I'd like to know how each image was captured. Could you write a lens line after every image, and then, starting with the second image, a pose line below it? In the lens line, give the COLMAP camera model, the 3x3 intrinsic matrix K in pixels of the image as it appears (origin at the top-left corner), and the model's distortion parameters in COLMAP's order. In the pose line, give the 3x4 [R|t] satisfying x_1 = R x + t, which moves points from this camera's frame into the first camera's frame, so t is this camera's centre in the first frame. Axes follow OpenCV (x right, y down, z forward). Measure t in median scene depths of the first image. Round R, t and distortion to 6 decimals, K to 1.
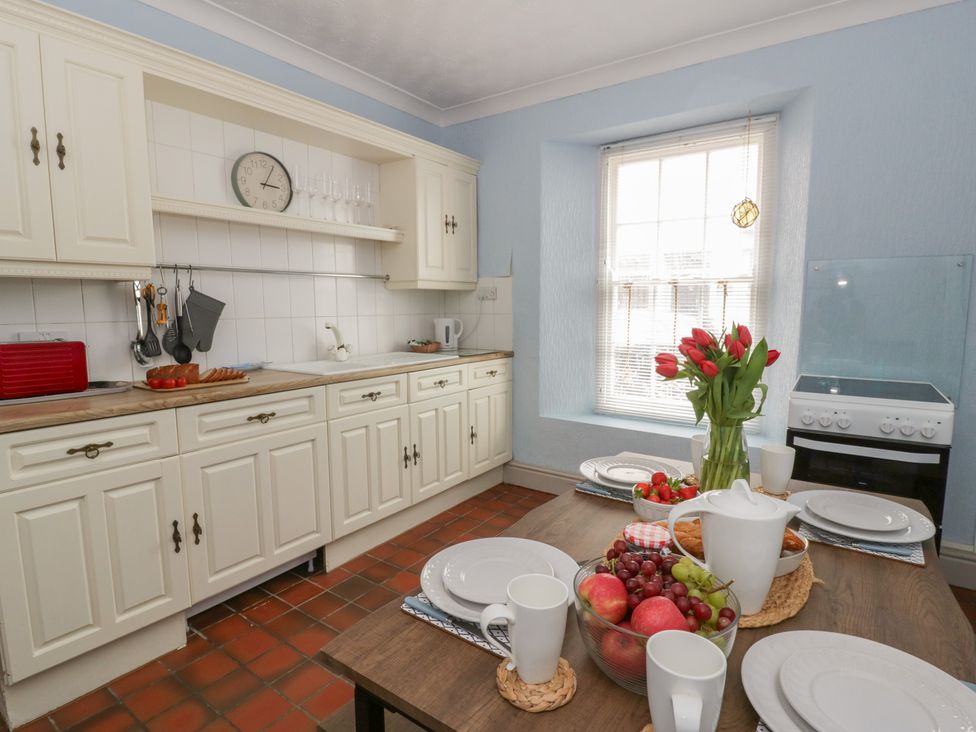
lens RADIAL K [[529.6, 0, 493.2], [0, 529.6, 371.4], [0, 0, 1]] dist [-0.001783, -0.016008]
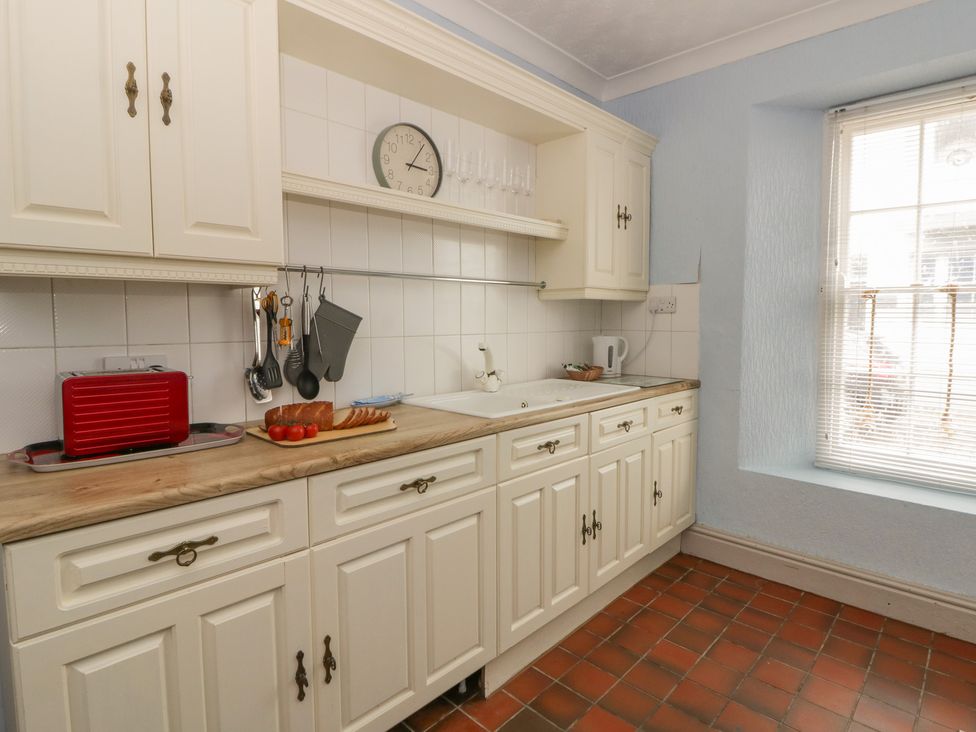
lens RADIAL K [[529.6, 0, 484.1], [0, 529.6, 358.1], [0, 0, 1]] dist [-0.001783, -0.016008]
pose [[0.986704, 0.014969, -0.161838, -0.199655], [-0.022774, 0.998660, -0.046479, -0.037601], [0.160925, 0.049546, 0.985722, 0.270203]]
